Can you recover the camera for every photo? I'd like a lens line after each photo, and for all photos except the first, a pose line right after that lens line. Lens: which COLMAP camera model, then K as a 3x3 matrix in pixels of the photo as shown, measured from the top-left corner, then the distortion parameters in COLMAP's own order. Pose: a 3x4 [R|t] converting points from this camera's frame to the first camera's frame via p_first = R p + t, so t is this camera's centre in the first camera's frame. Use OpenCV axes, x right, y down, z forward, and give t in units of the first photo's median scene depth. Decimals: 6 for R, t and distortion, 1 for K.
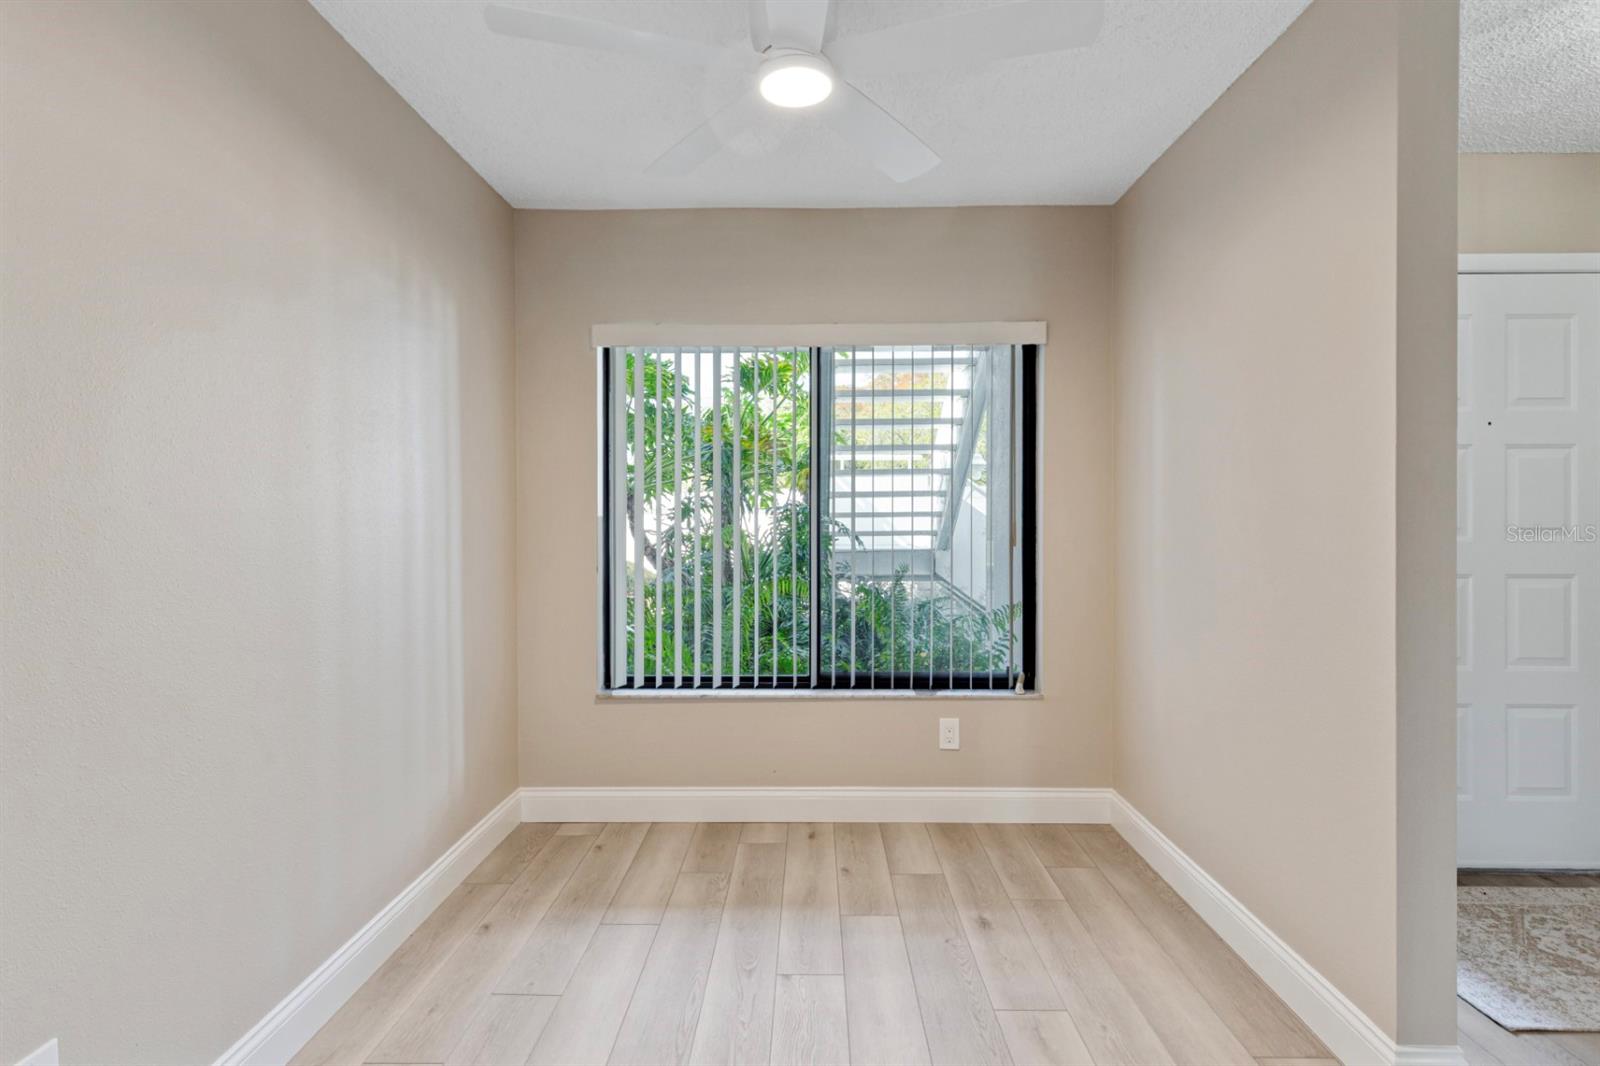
lens RADIAL K [[732.3, 0, 801.3], [0, 732.3, 529.5], [0, 0, 1]] dist [0.003841, -0.000623]
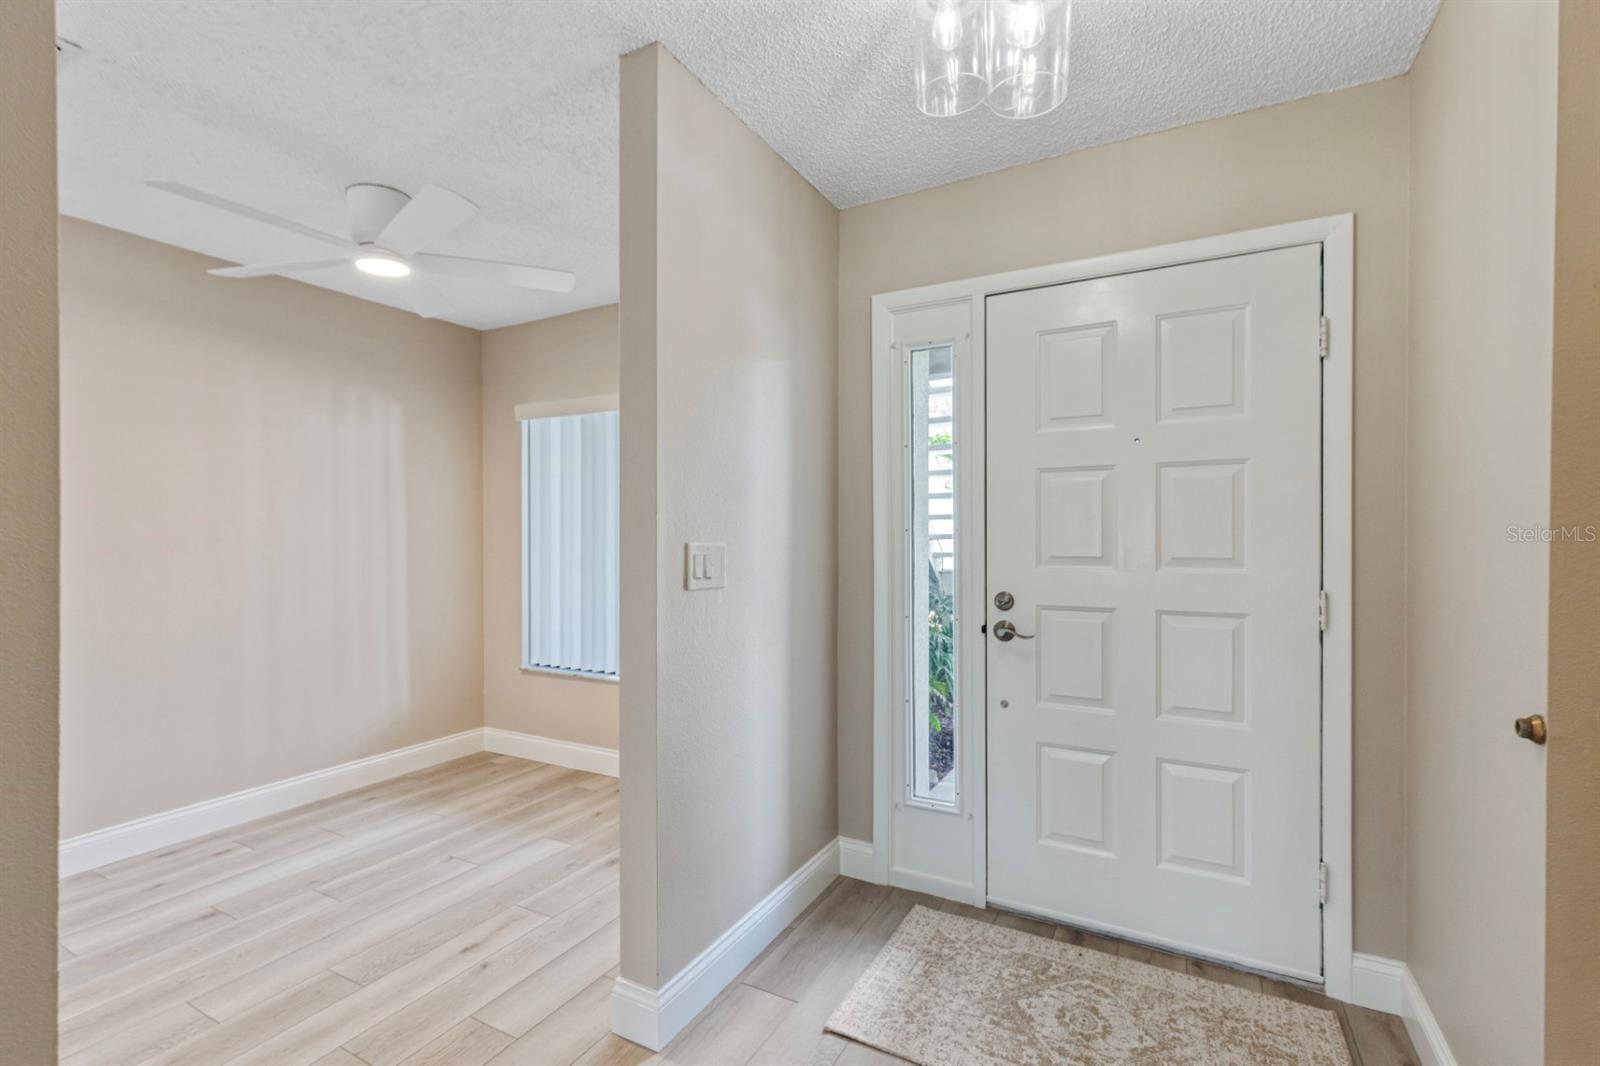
lens RADIAL K [[732.3, 0, 816.2], [0, 732.3, 536.3], [0, 0, 1]] dist [0.003841, -0.000623]
pose [[0.881337, -0.002392, -0.472481, 1.071687], [0.003001, 0.999995, 0.000535, -0.031439], [0.472478, -0.001889, 0.881341, 0.032968]]
